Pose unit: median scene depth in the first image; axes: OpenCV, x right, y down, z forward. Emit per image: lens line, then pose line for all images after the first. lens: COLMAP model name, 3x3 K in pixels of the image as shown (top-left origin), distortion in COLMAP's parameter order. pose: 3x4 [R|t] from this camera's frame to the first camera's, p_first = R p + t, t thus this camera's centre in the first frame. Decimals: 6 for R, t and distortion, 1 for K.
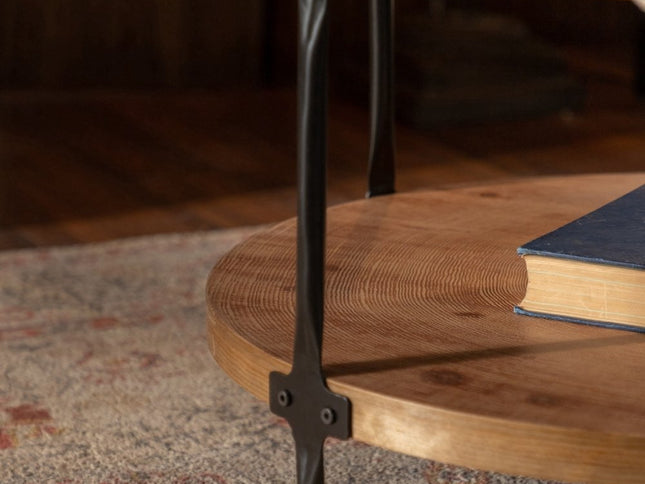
lens RADIAL K [[2855.0, 0, 323.4], [0, 2855.0, 241.7], [0, 0, 1]] dist [0.112664, 0.000000]
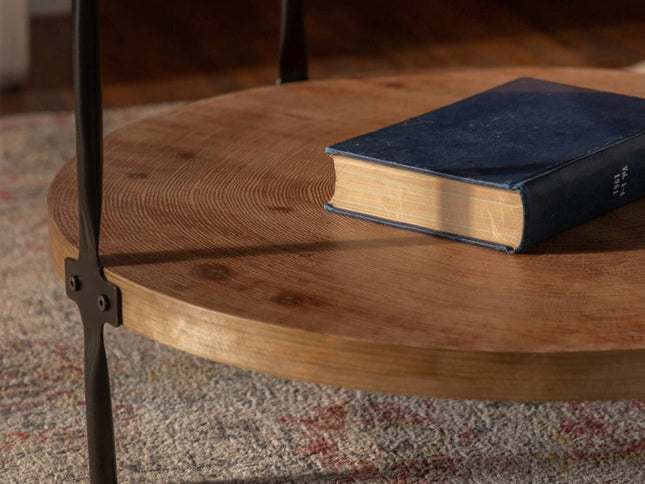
lens RADIAL K [[2855.0, 0, 322.2], [0, 2855.0, 243.1], [0, 0, 1]] dist [0.112664, 0.000000]
pose [[0.989194, 0.043737, -0.139935, 0.216255], [-0.035180, 0.997390, 0.063052, -0.028884], [0.142328, -0.057448, 0.988151, -0.027371]]
